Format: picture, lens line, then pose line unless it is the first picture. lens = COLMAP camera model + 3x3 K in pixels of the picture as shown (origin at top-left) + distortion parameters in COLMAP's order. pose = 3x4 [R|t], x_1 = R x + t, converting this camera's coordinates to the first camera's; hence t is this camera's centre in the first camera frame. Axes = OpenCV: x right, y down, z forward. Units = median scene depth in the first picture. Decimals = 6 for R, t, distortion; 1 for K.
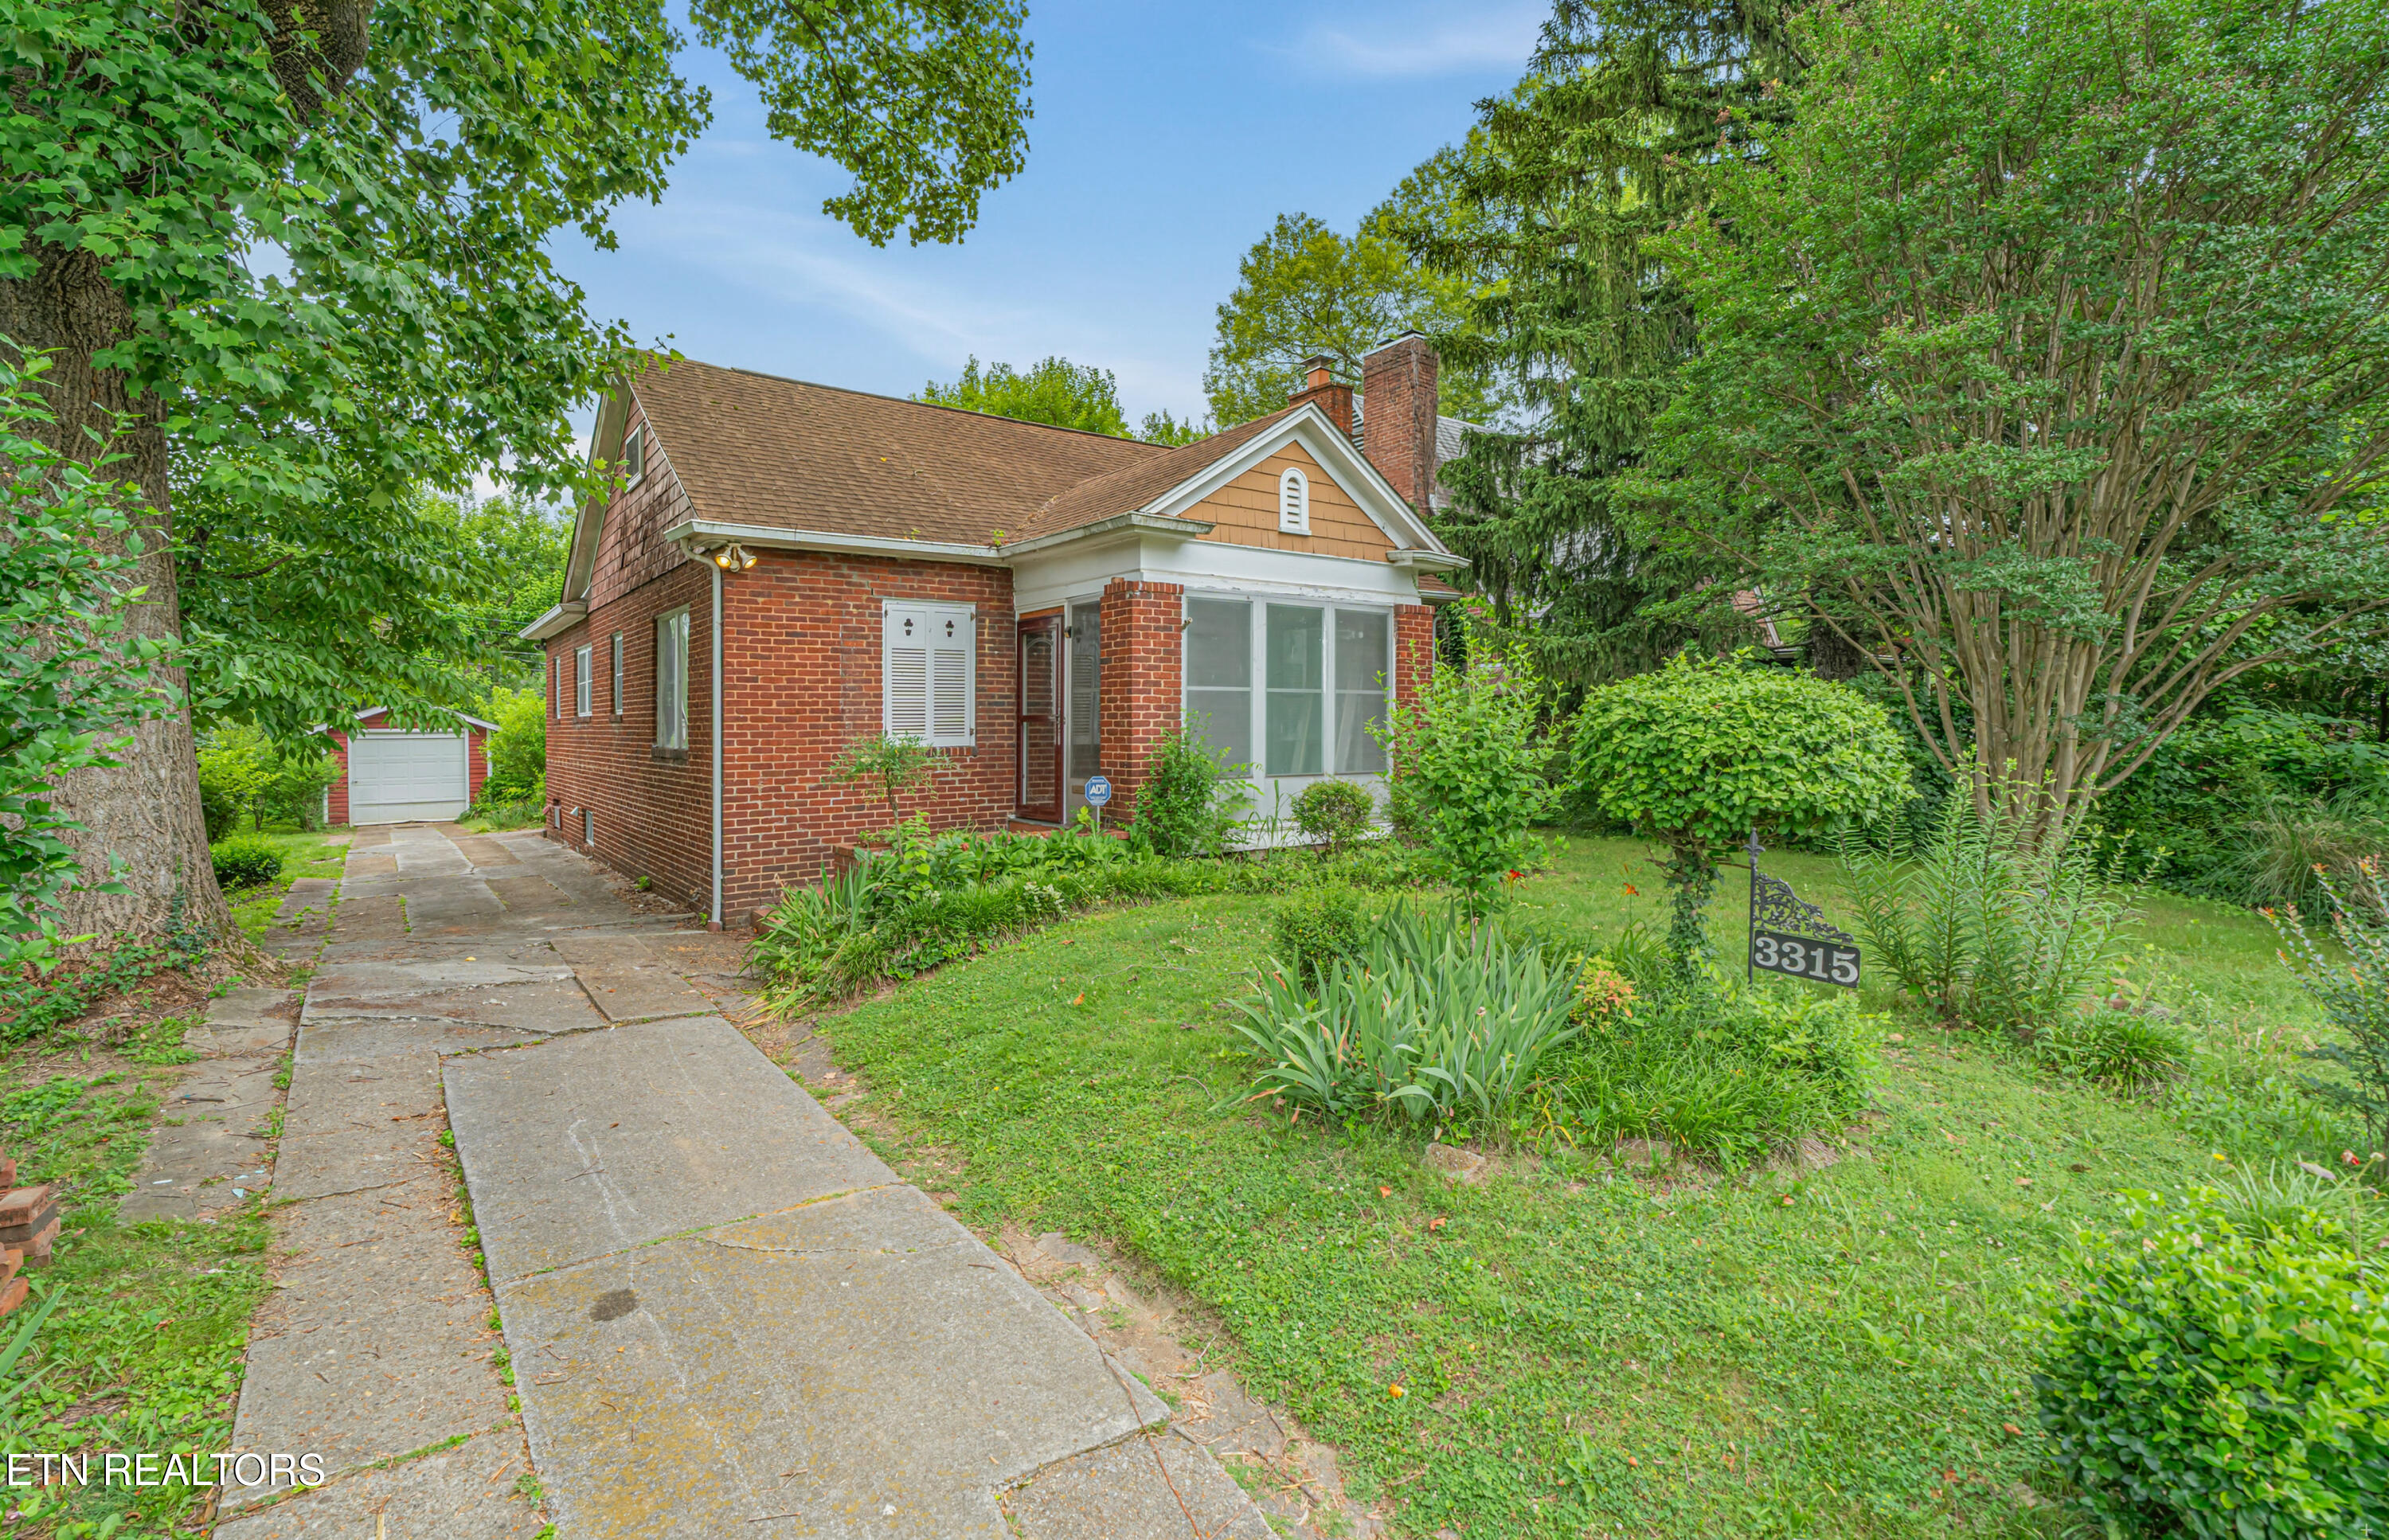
lens RADIAL K [[1098.7, 0, 1159.2], [0, 1098.7, 702.2], [0, 0, 1]] dist [-0.002462, -0.000034]
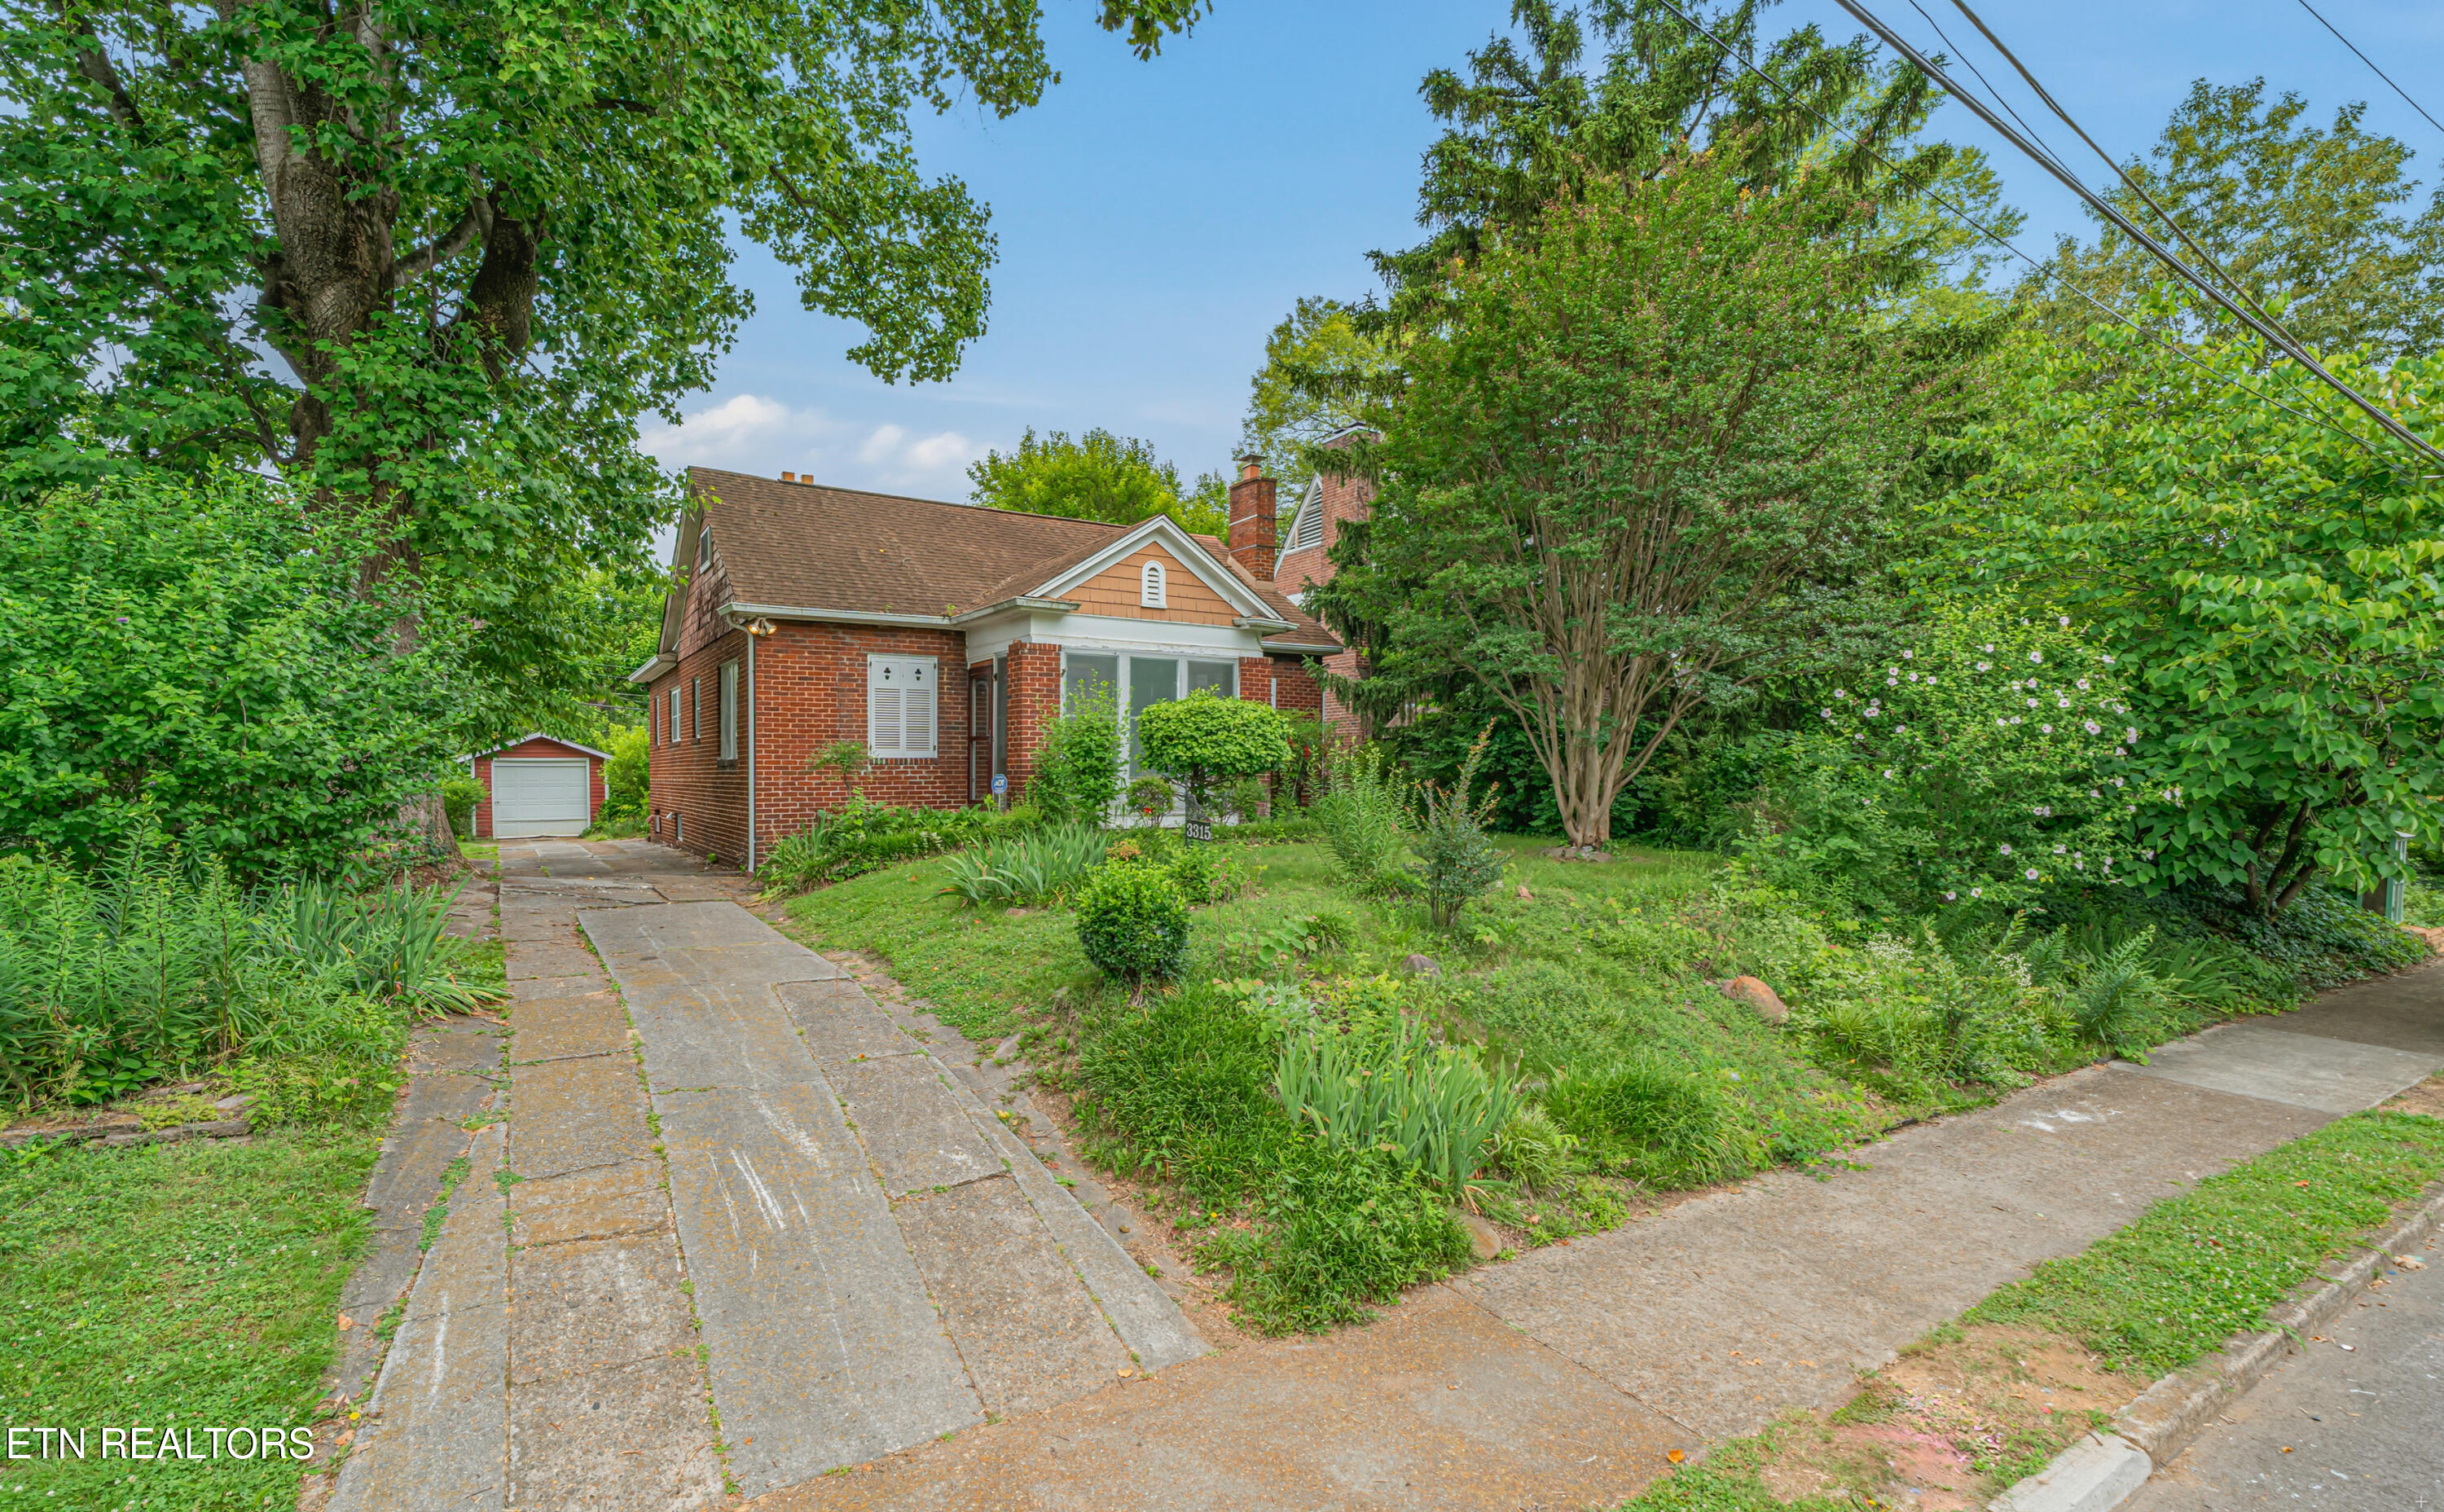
lens RADIAL K [[1155.9, 0, 1231.9], [0, 1155.9, 767.8], [0, 0, 1]] dist [-0.002467, -0.000114]
pose [[0.998540, 0.004655, -0.053820, 0.293008], [-0.003855, 0.999881, 0.014964, 0.029250], [0.053883, -0.014735, 0.998439, -0.465245]]
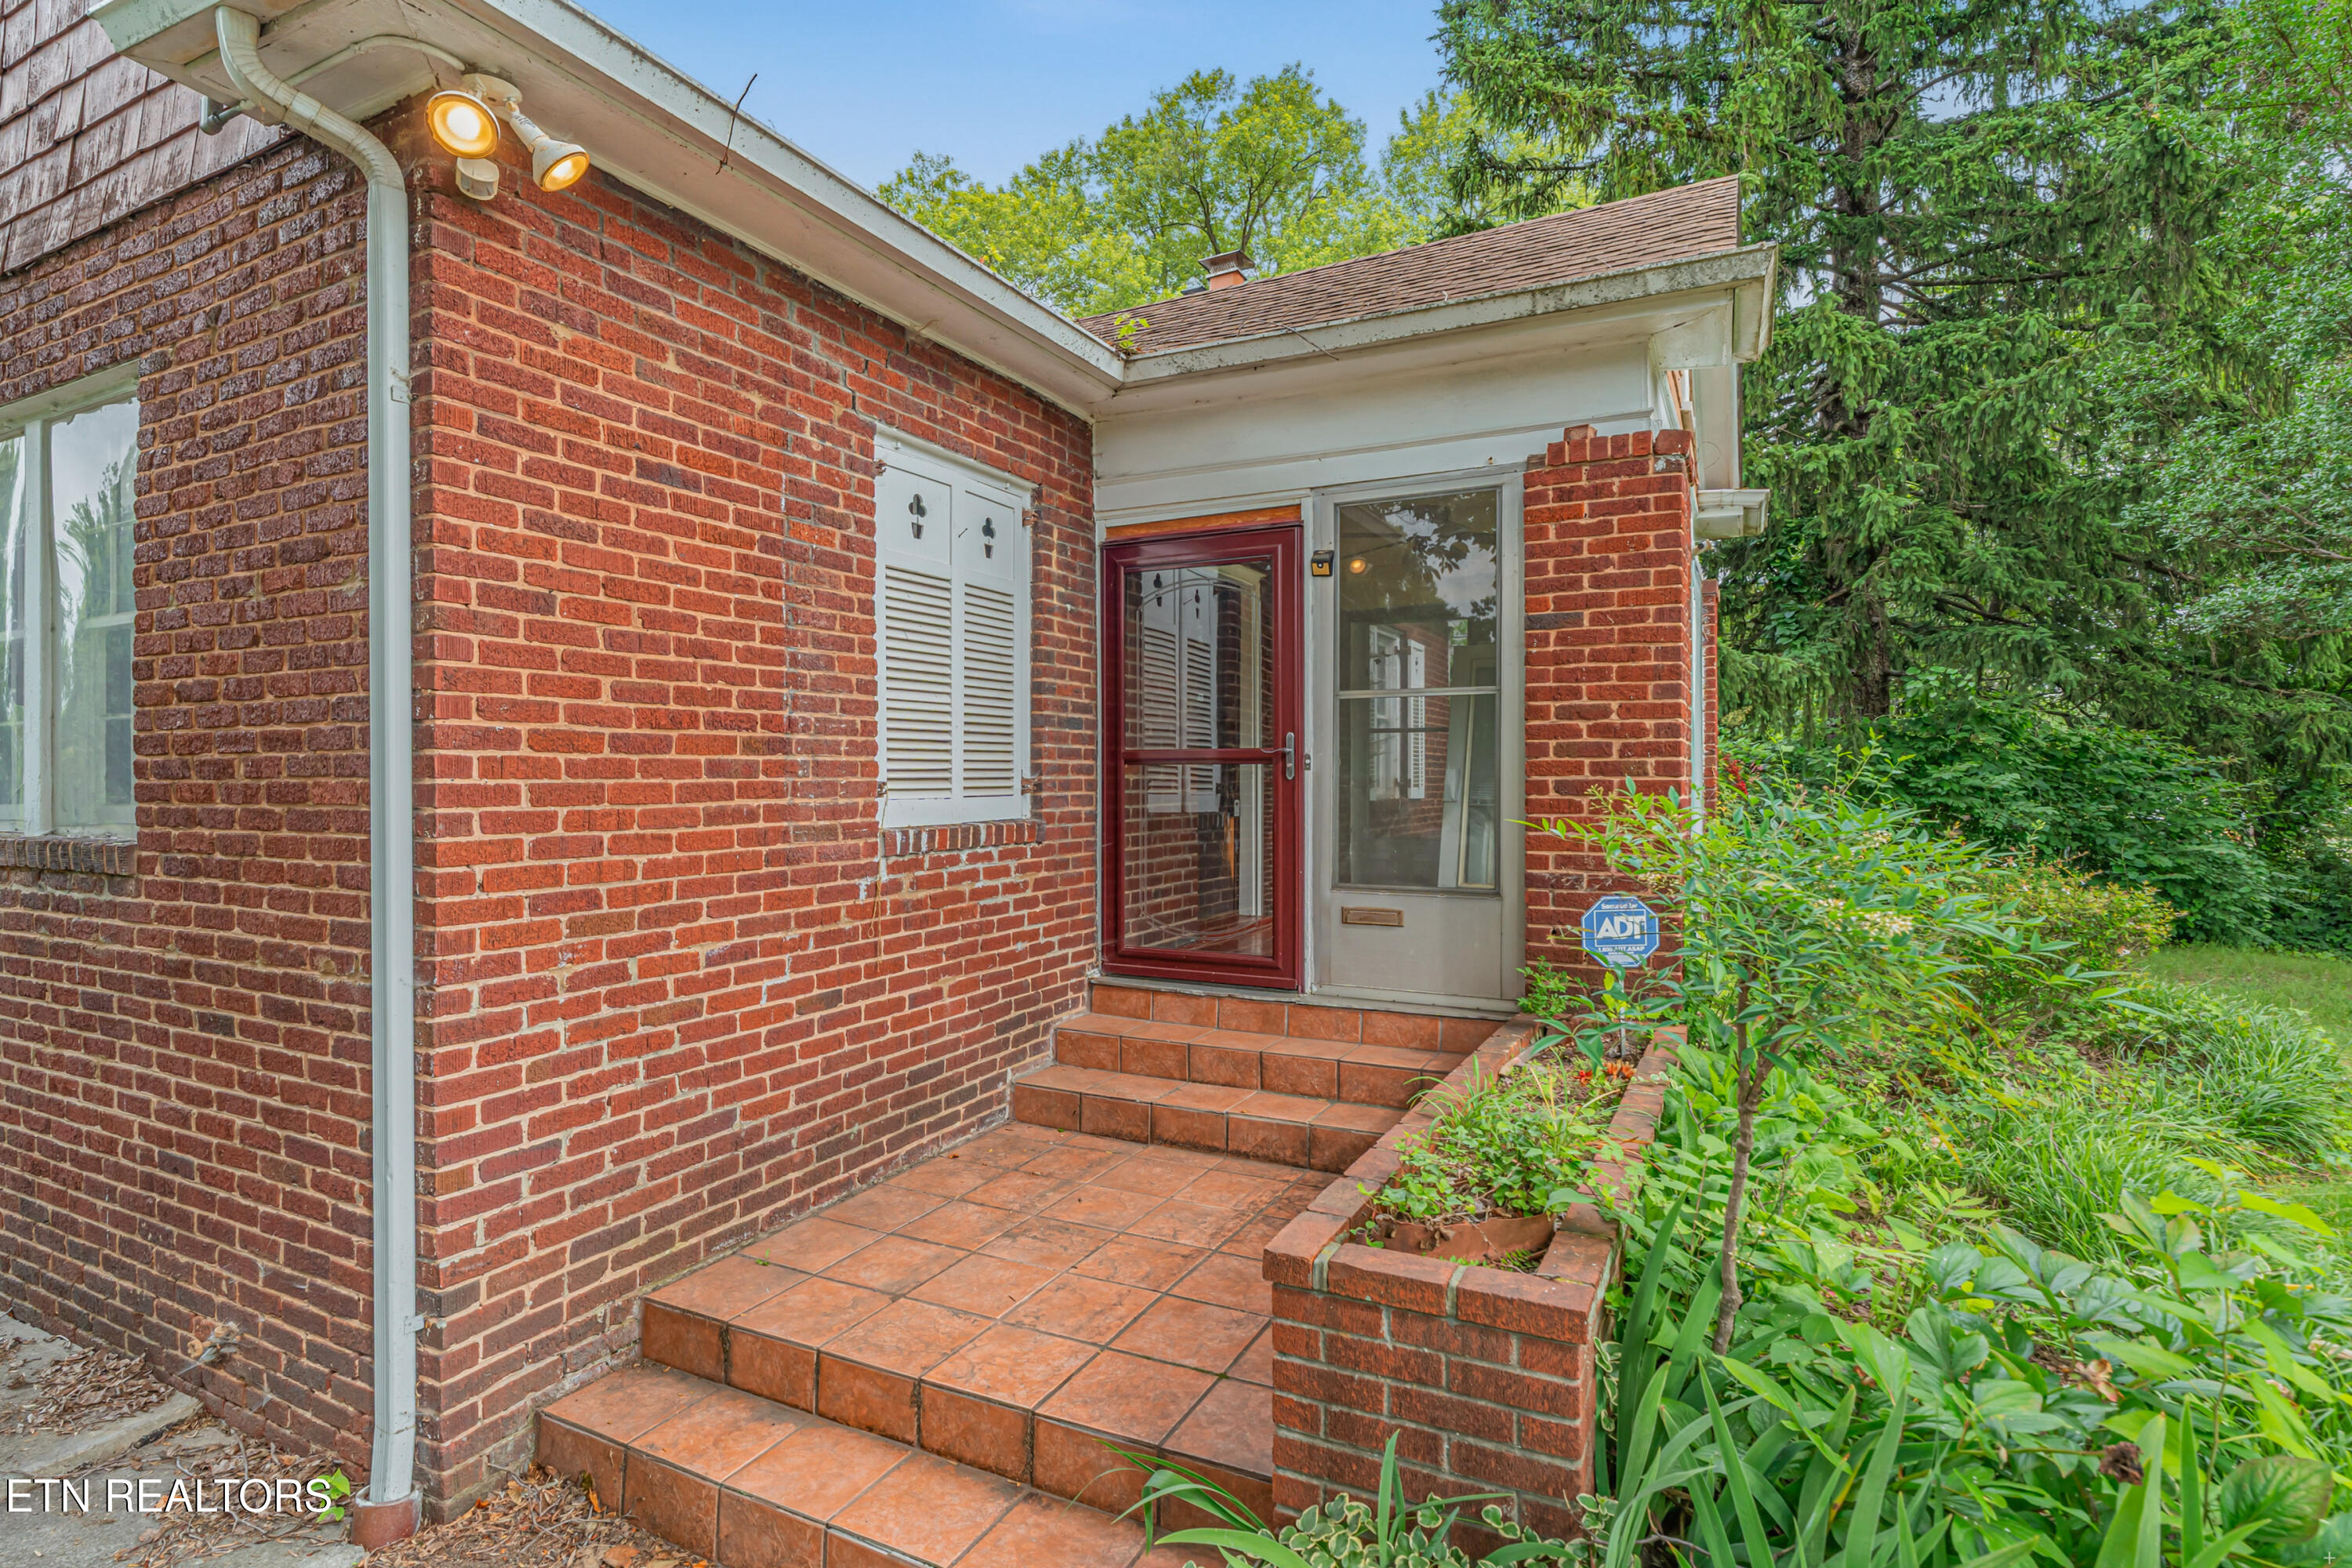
lens RADIAL K [[1077.2, 0, 1175.1], [0, 1077.2, 776.7], [0, 0, 1]] dist [0.000419, 0.000091]
pose [[0.866511, -0.001861, 0.499154, -0.331640], [-0.000990, 0.999985, 0.005447, 0.021038], [-0.499157, -0.005214, 0.866496, 0.609138]]
